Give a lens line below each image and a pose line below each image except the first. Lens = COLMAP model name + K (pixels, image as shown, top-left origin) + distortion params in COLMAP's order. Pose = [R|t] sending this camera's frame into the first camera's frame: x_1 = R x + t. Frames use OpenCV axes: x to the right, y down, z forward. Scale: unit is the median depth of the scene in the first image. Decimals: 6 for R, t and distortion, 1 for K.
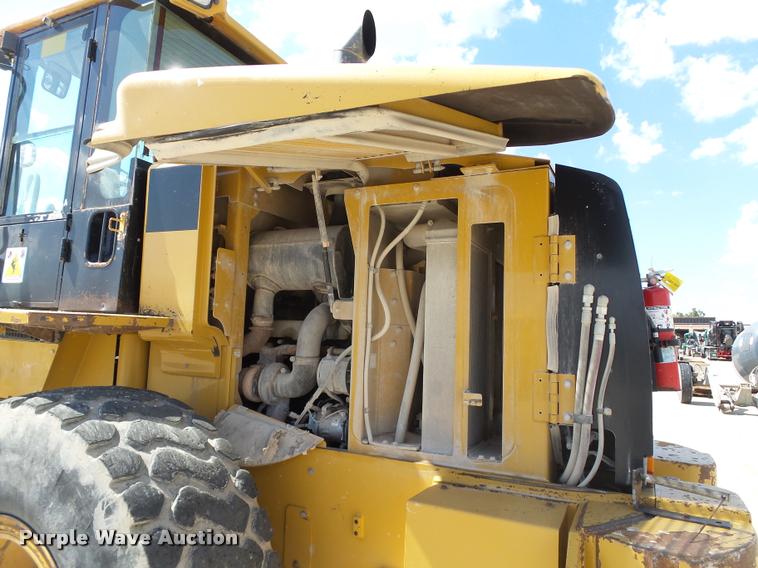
lens RADIAL K [[517.8, 0, 378.9], [0, 517.8, 286.2], [0, 0, 1]] dist [-0.003706, -0.006803]
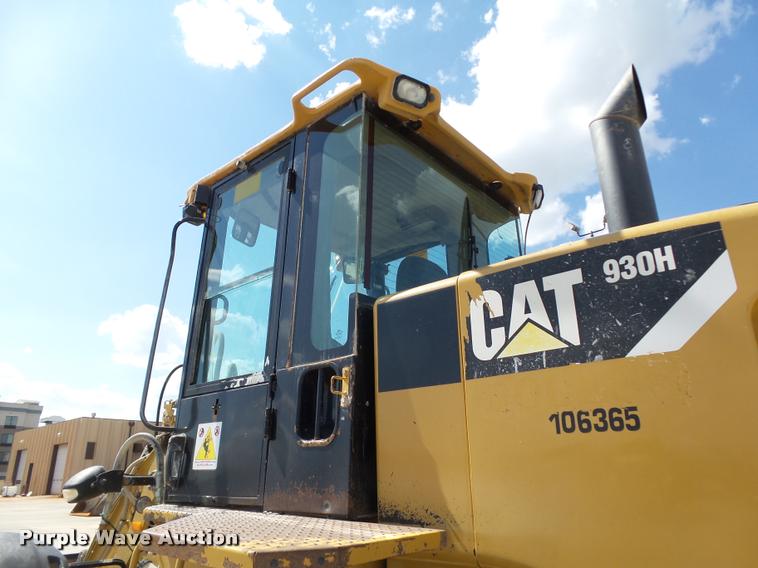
lens RADIAL K [[517.8, 0, 378.3], [0, 517.8, 291.1], [0, 0, 1]] dist [-0.003706, -0.006803]
pose [[0.963078, -0.129760, -0.235886, -0.251912], [0.067229, 0.964337, -0.255997, -0.052945], [0.260692, 0.230686, 0.937456, 0.288142]]
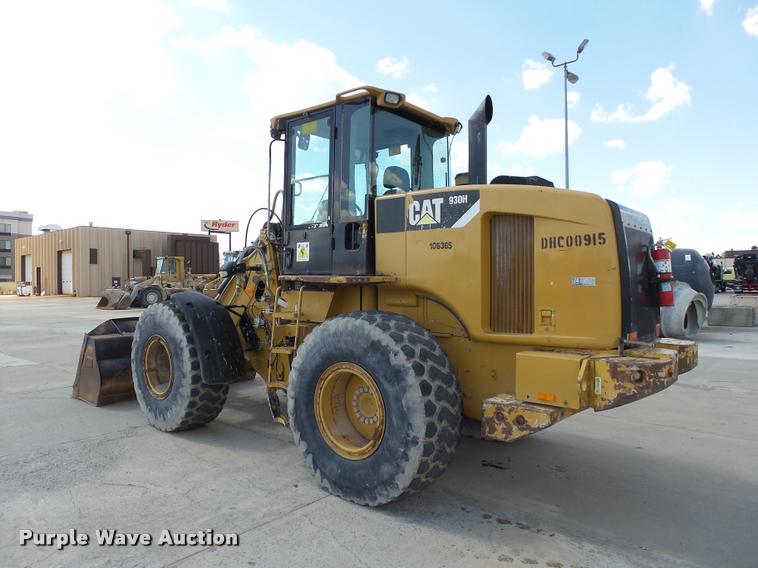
lens RADIAL K [[524.1, 0, 374.9], [0, 524.1, 285.1], [0, 0, 1]] dist [-0.019000, 0.001219]
pose [[0.971479, -0.034474, -0.234606, -0.001714], [0.057415, 0.994133, 0.091669, -0.086576], [0.230070, -0.102524, 0.967759, -0.873987]]
